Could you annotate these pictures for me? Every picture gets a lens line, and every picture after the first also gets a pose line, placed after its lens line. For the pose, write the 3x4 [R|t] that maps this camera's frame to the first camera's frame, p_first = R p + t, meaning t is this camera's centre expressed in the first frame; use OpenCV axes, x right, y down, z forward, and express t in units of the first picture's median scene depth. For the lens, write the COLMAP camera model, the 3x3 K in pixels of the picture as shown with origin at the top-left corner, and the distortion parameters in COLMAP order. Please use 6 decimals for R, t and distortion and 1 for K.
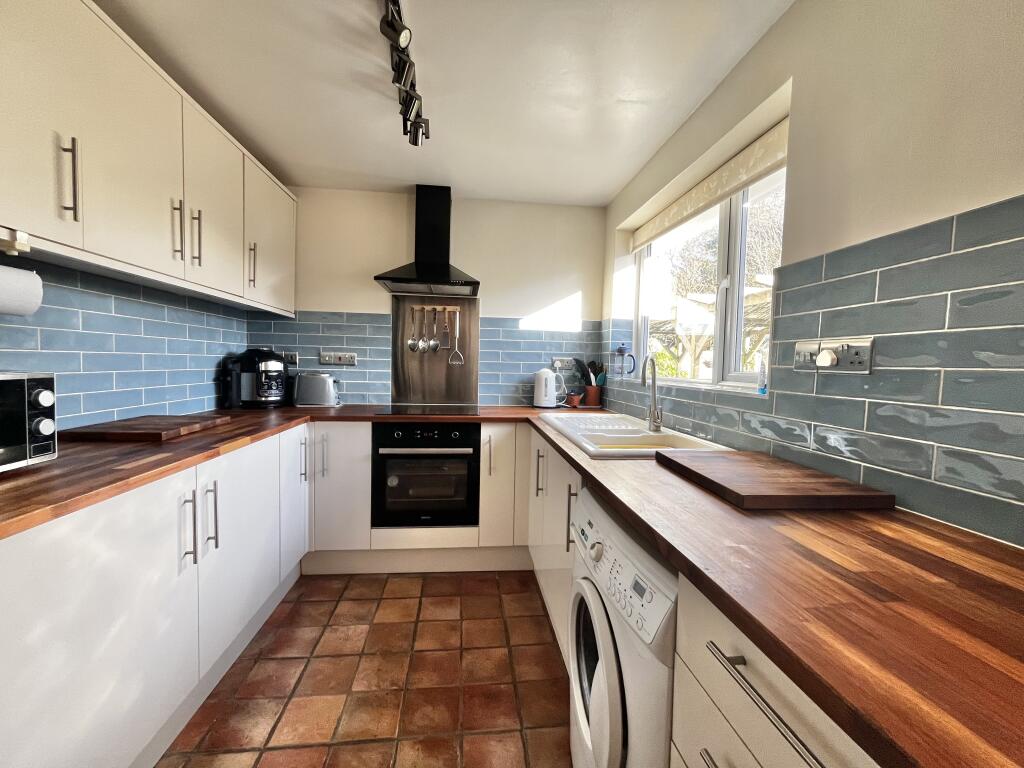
lens RADIAL K [[418.1, 0, 512.0], [0, 418.1, 384.6], [0, 0, 1]] dist [-0.002212, 0.000541]
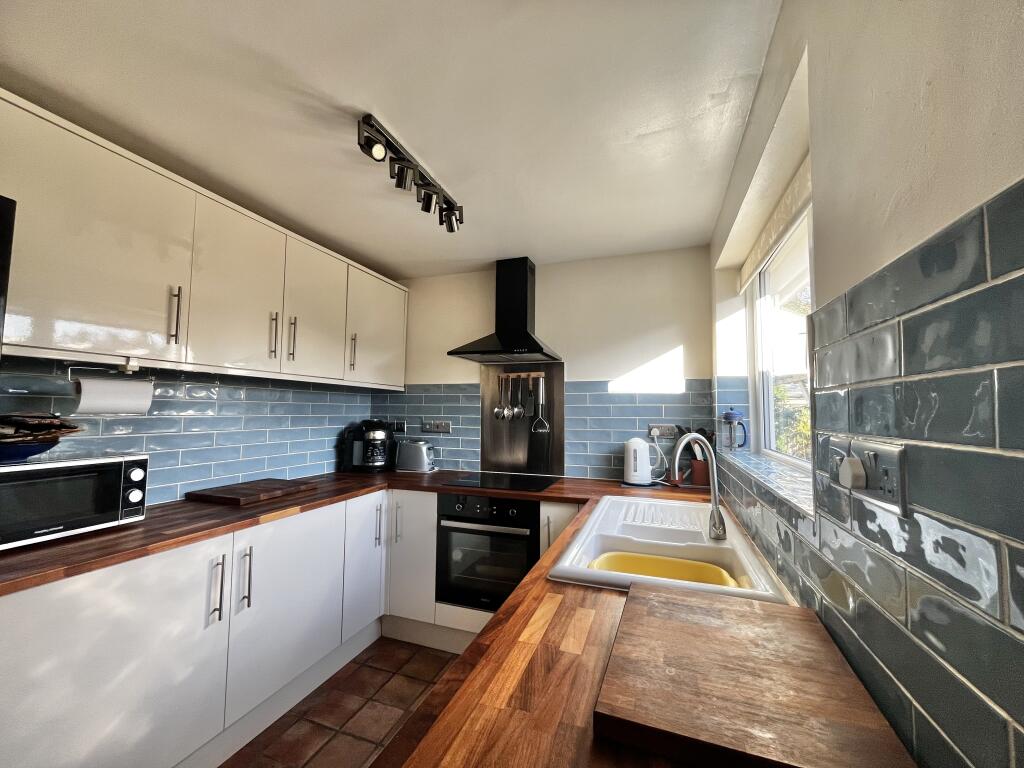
lens RADIAL K [[418.1, 0, 511.2], [0, 418.1, 384.3], [0, 0, 1]] dist [-0.002212, 0.000541]
pose [[0.898494, -0.043897, -0.436786, 0.268387], [-0.009983, 0.992687, -0.120300, -0.049299], [0.438873, 0.112450, 0.891485, 0.127699]]
